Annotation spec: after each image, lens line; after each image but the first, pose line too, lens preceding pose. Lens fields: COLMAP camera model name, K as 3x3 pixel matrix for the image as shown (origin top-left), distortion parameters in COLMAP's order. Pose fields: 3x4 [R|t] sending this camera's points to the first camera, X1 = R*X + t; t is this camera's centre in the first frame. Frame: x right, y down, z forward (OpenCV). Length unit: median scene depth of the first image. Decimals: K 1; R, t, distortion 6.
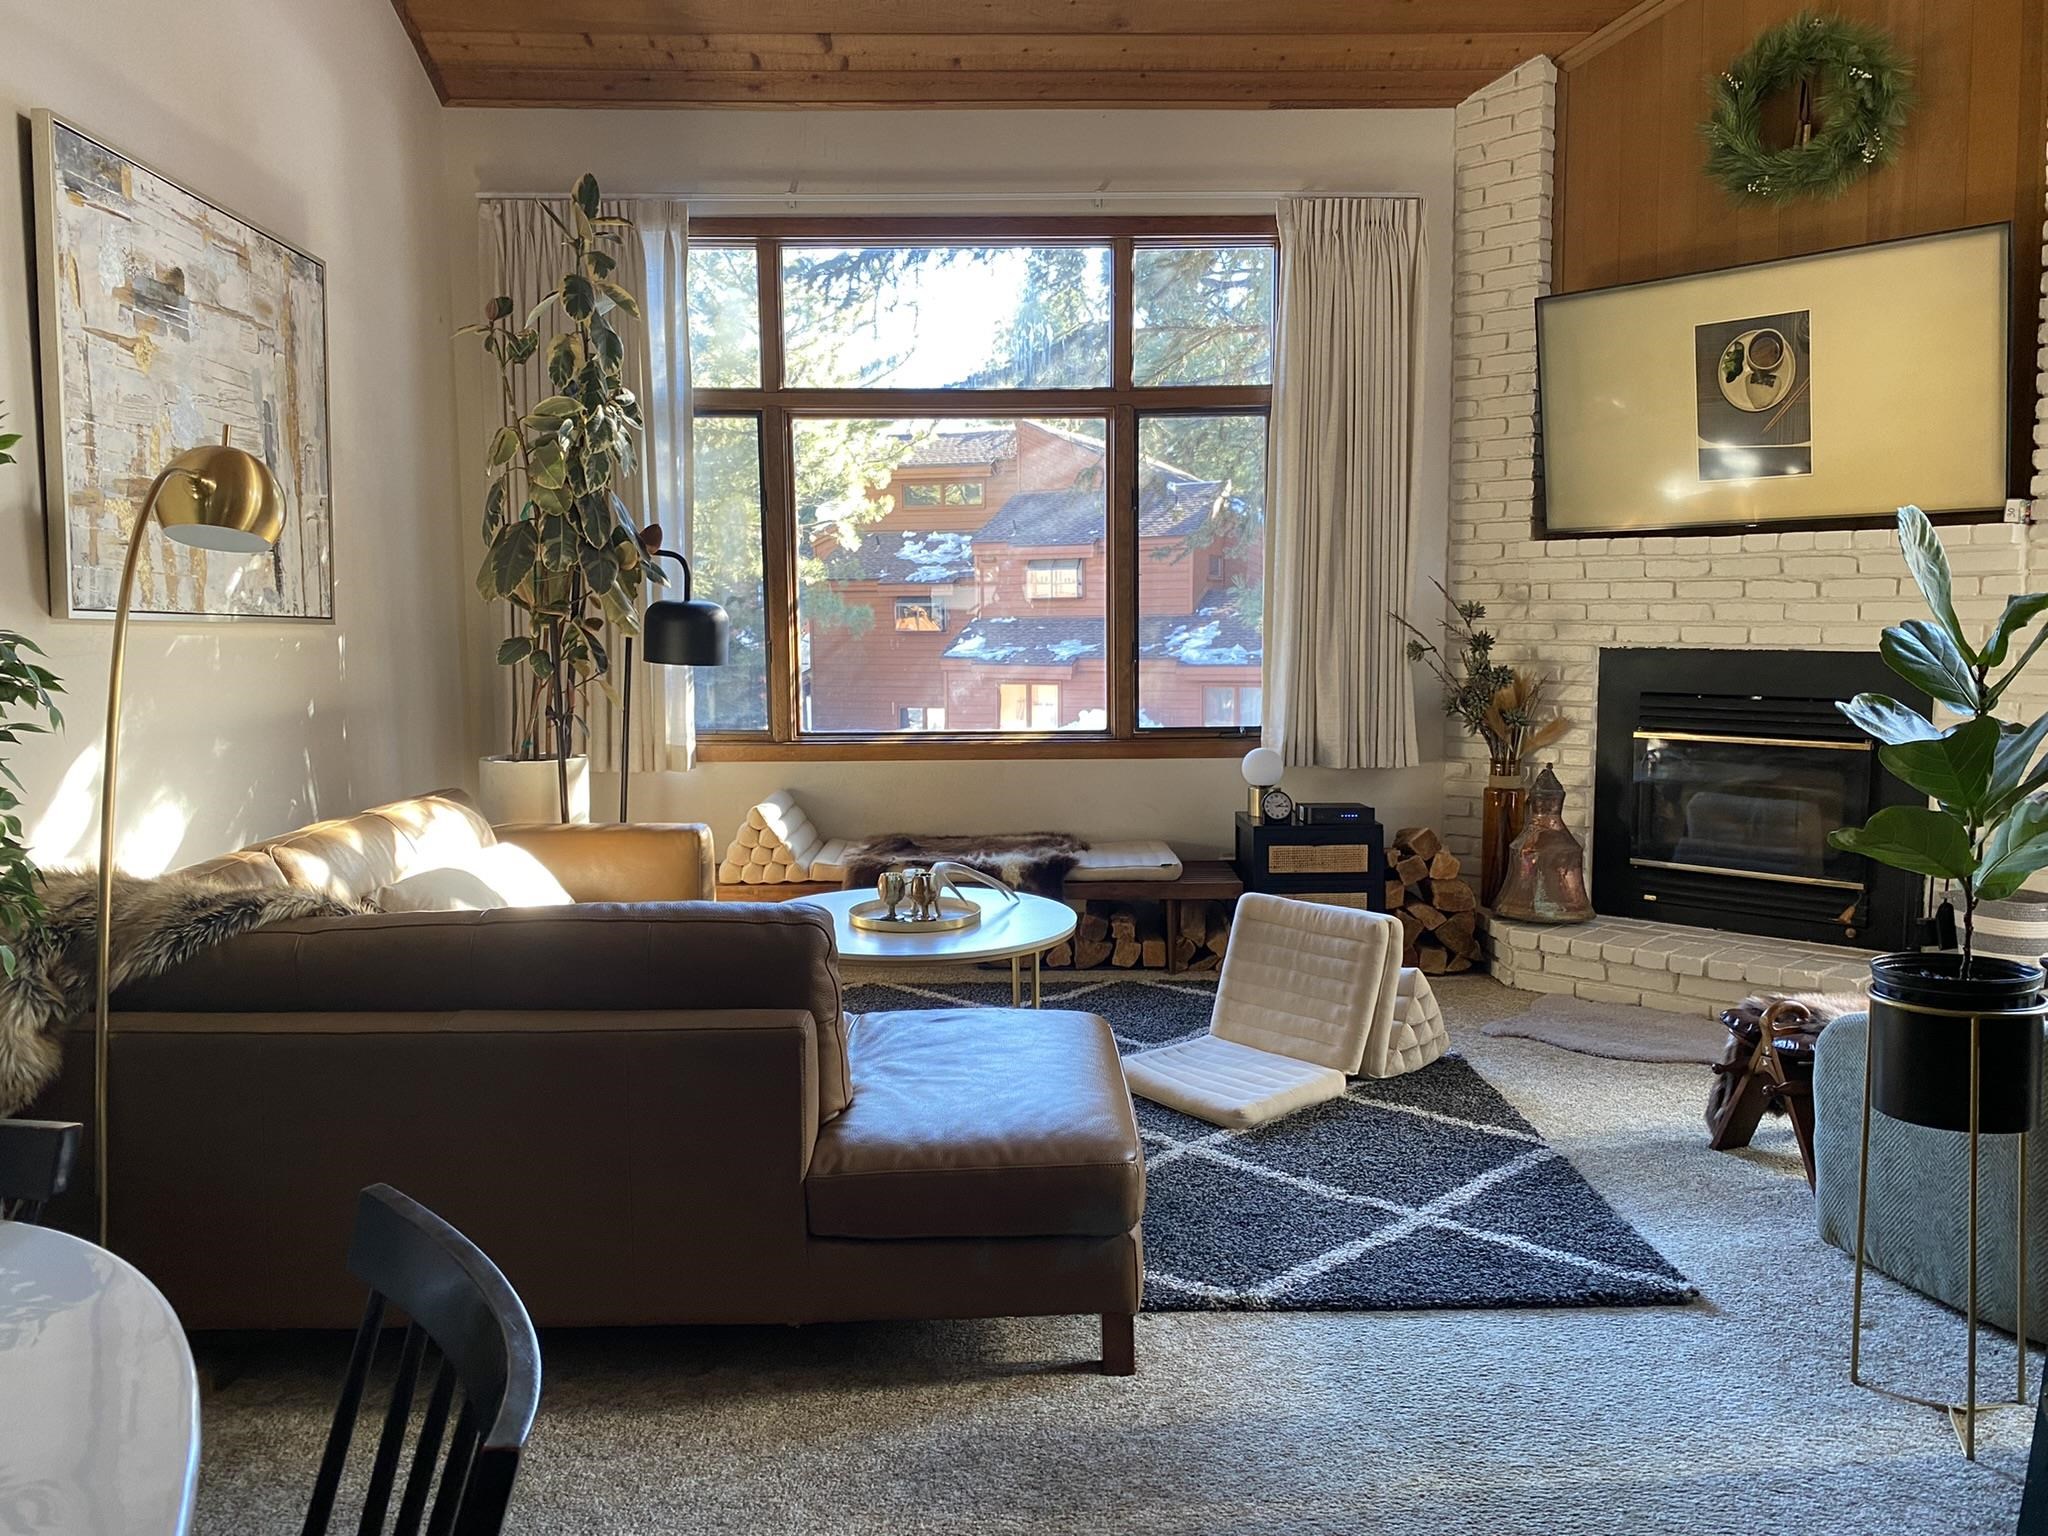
lens RADIAL K [[1572.8, 0, 1022.3], [0, 1572.8, 765.2], [0, 0, 1]] dist [0.029463, -0.027753]
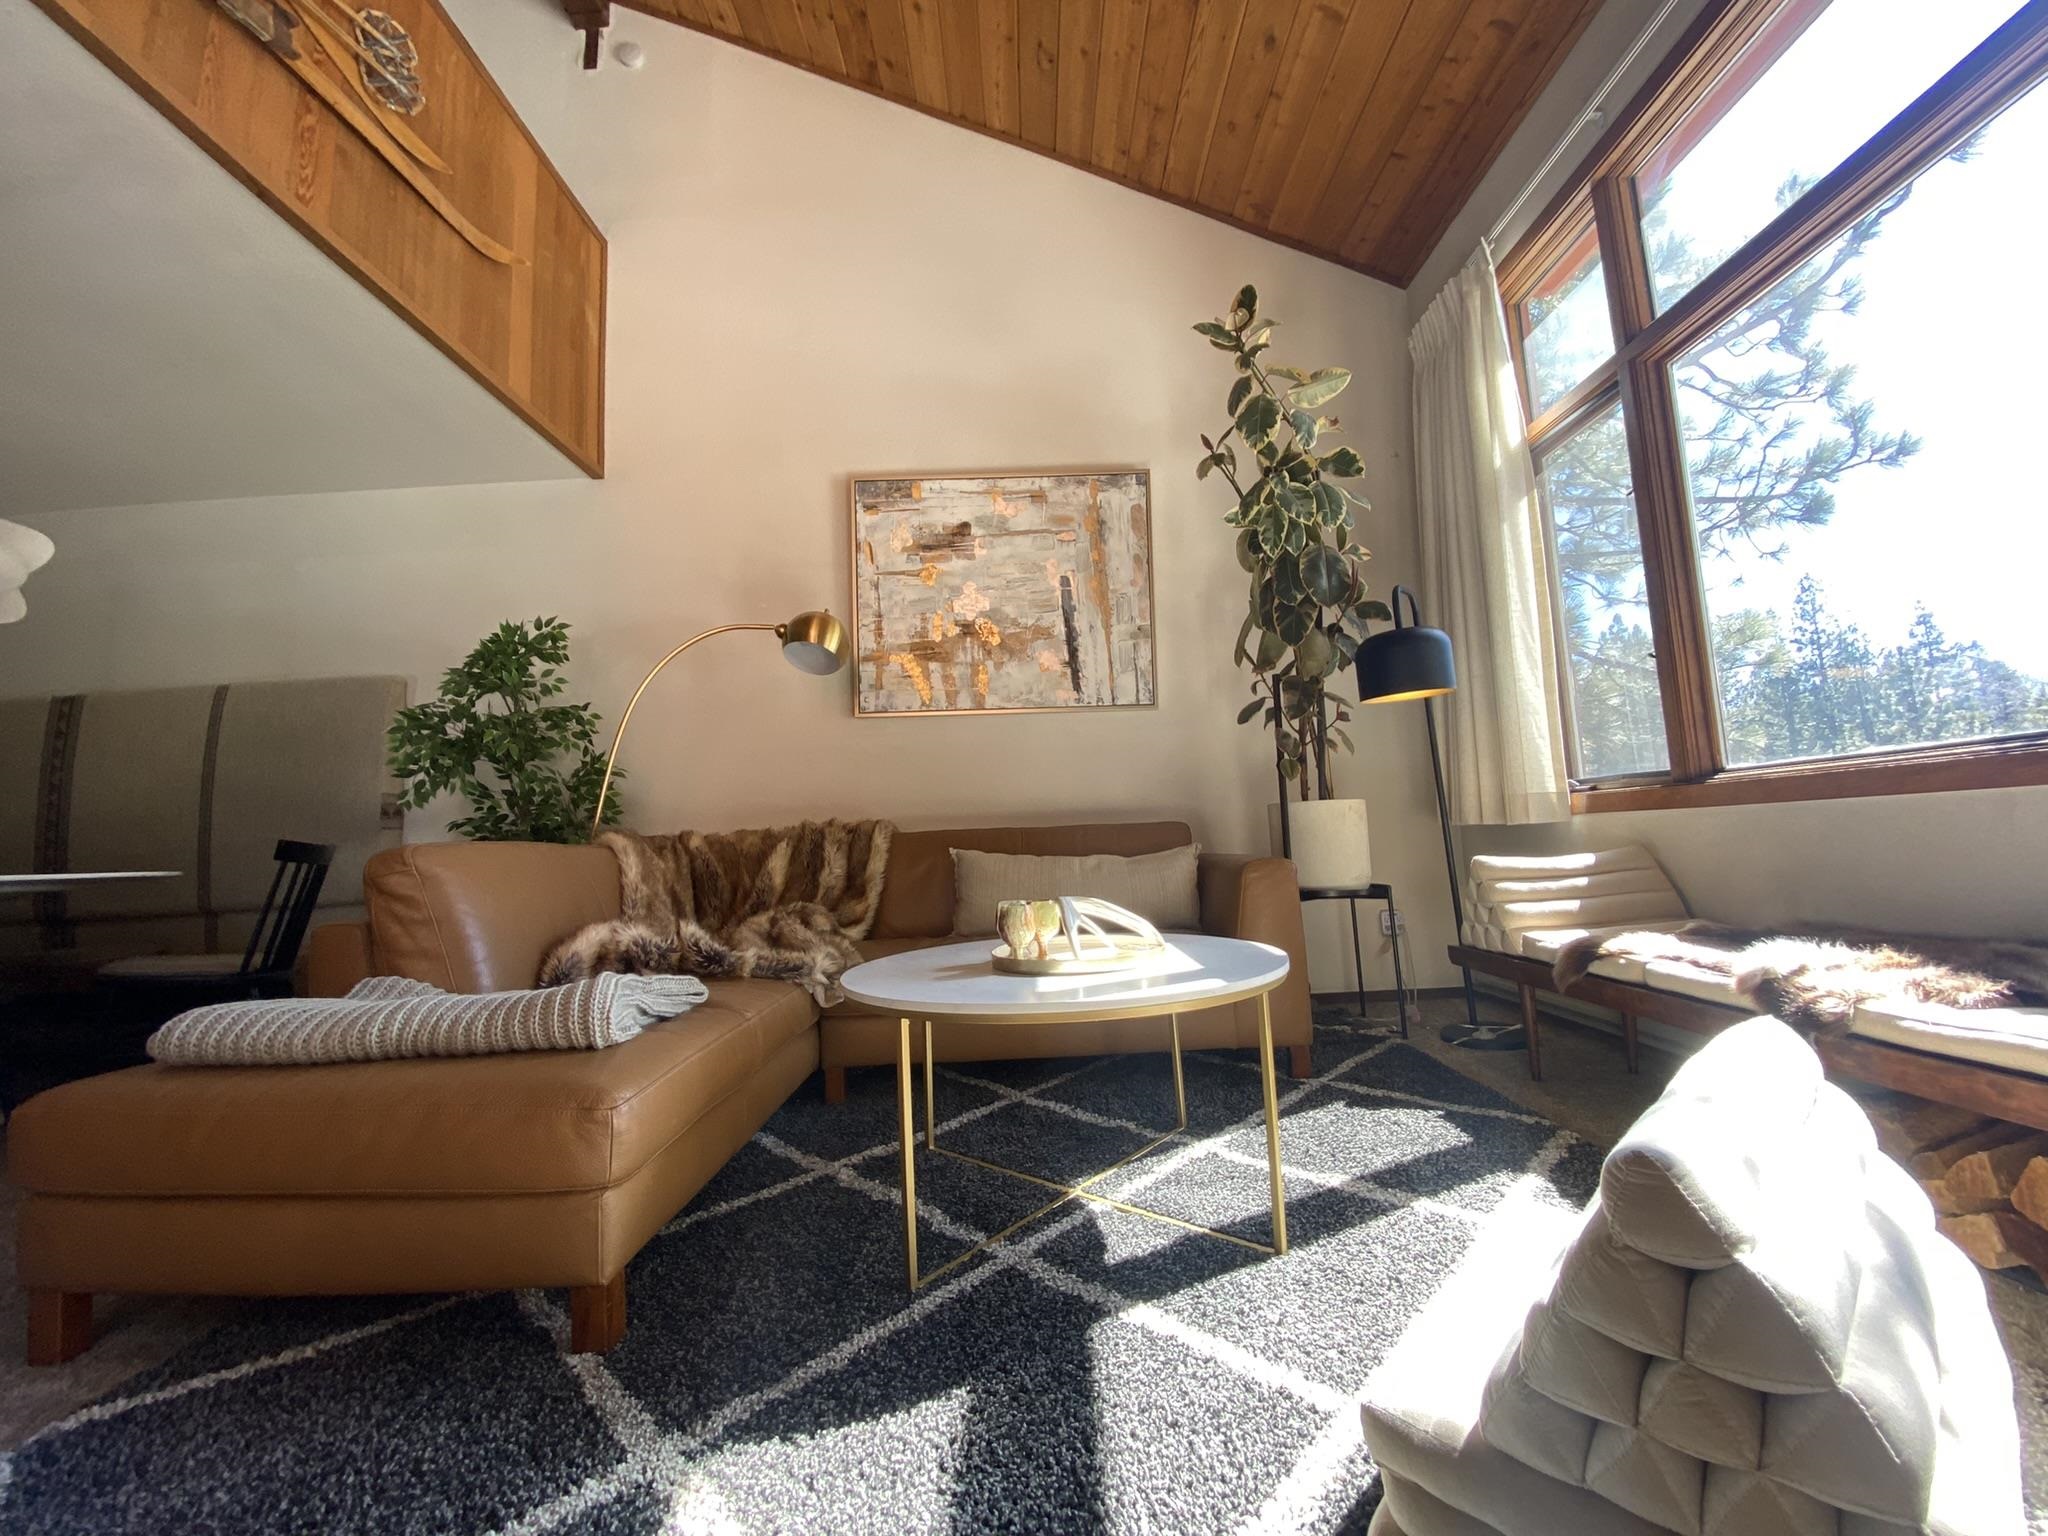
lens RADIAL K [[810.2, 0, 1018.0], [0, 810.2, 771.2], [0, 0, 1]] dist [0.018593, 0.000052]
pose [[-0.001378, -0.055067, -0.998482, 0.337301], [-0.049376, 0.997269, -0.054932, 0.017235], [0.998779, 0.049225, -0.004093, 0.957736]]
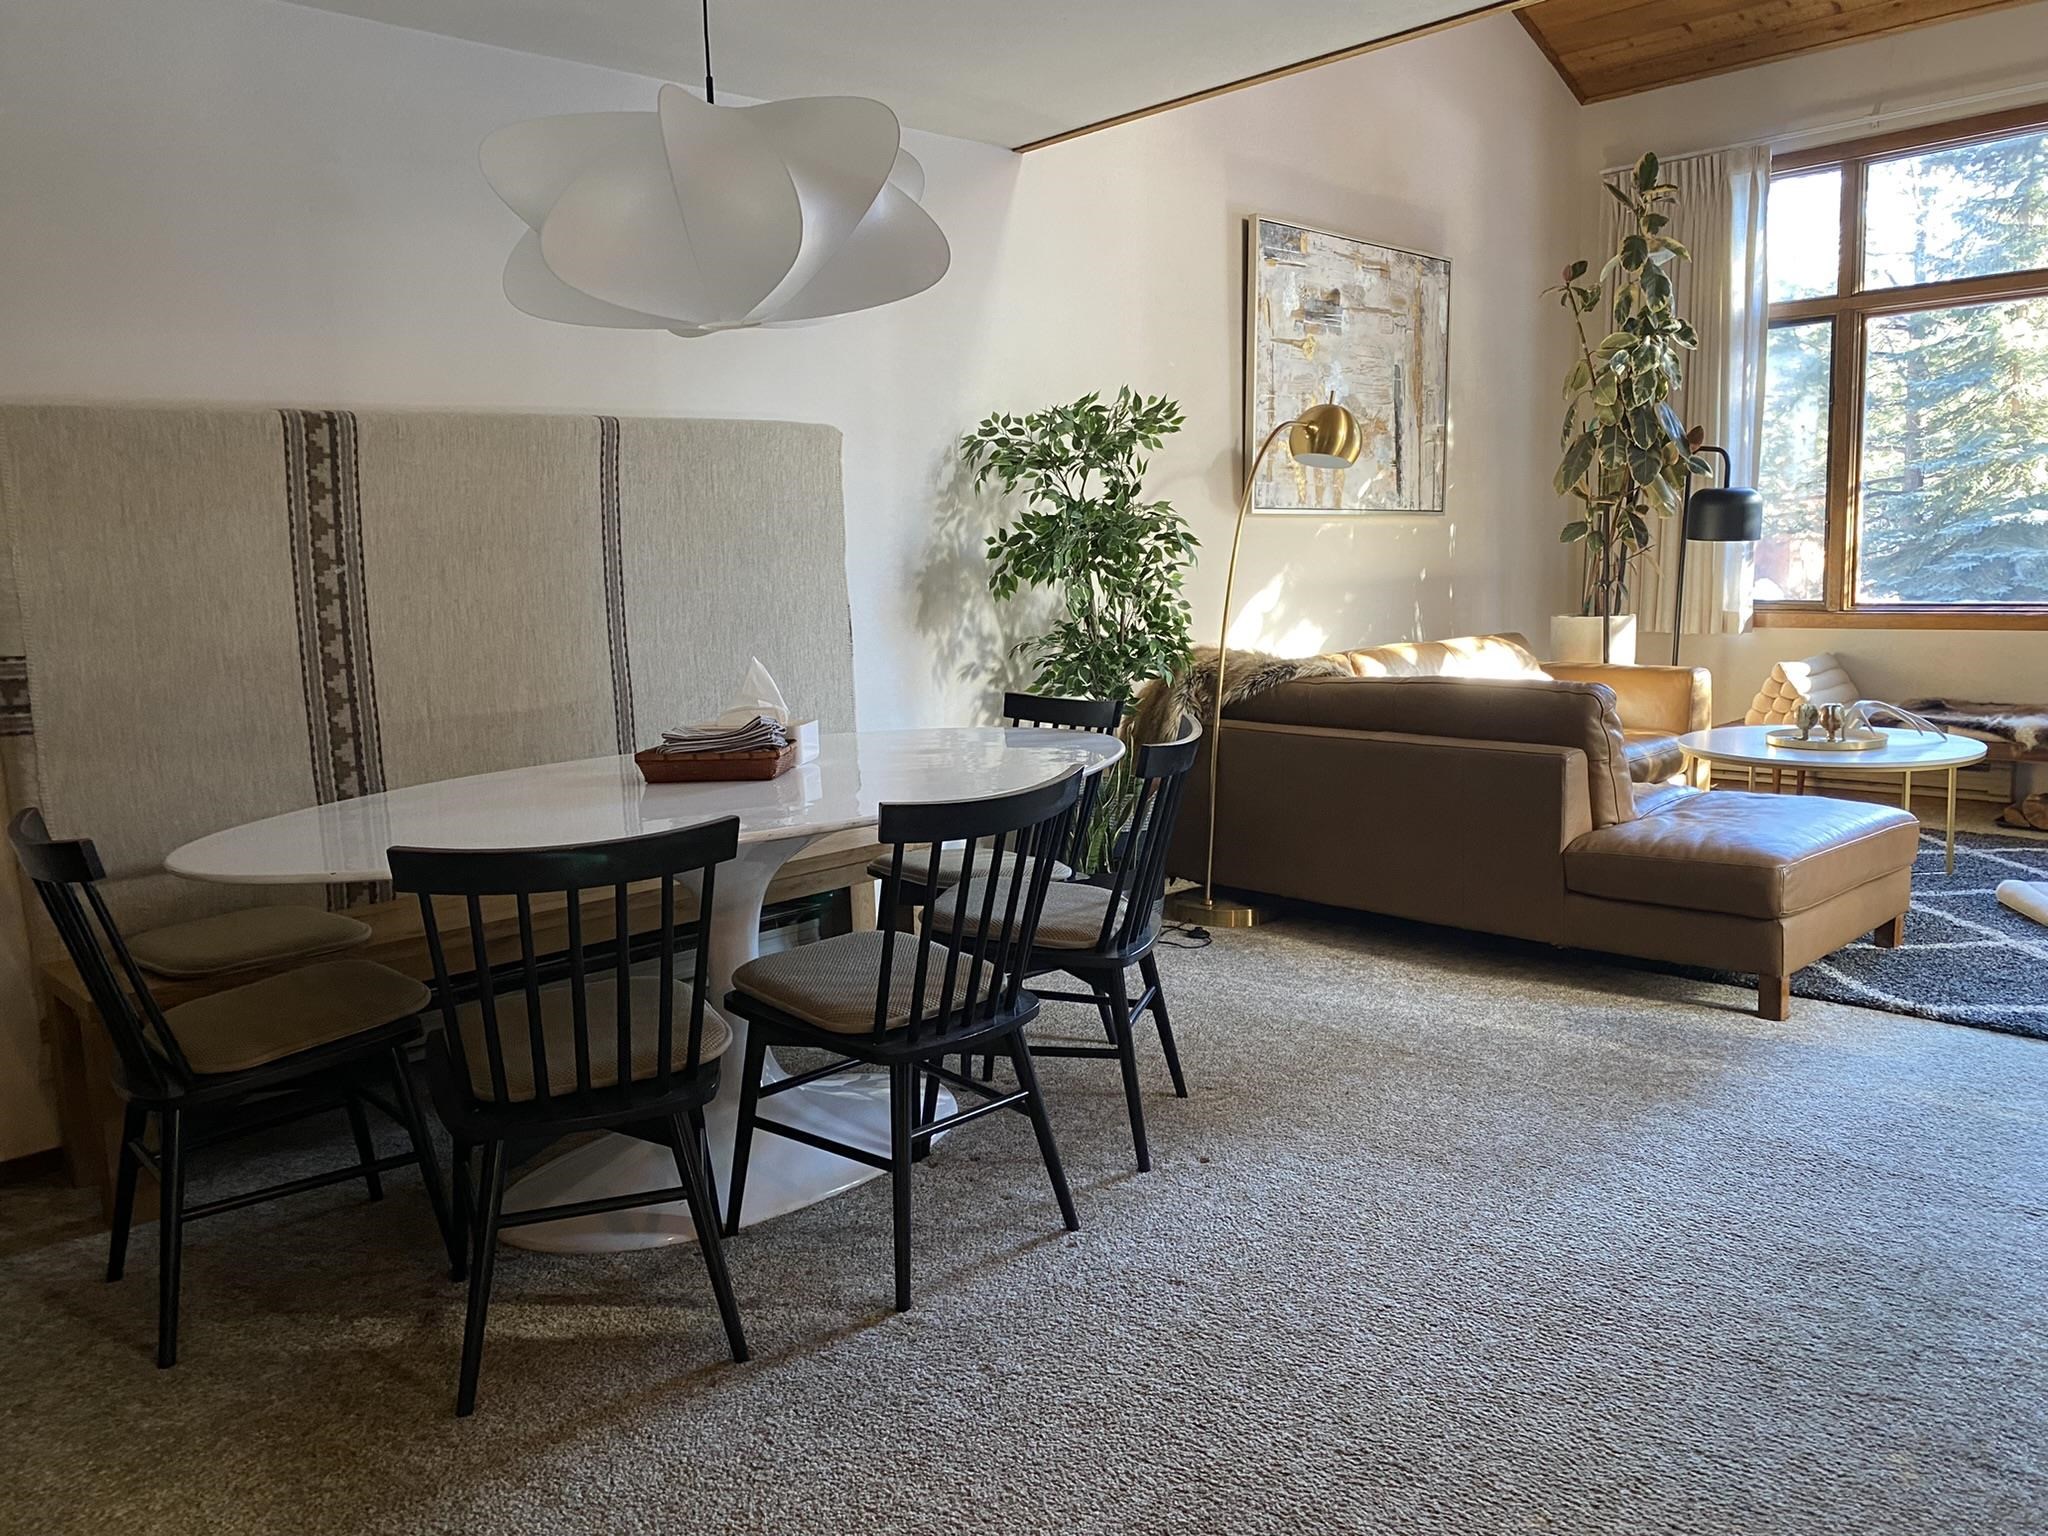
lens RADIAL K [[1572.8, 0, 1025.4], [0, 1572.8, 773.4], [0, 0, 1]] dist [0.029463, -0.027753]
pose [[0.693514, 0.086782, -0.715198, 0.374840], [-0.042513, 0.995918, 0.079621, 0.049733], [0.719188, -0.024813, 0.694372, -0.293780]]
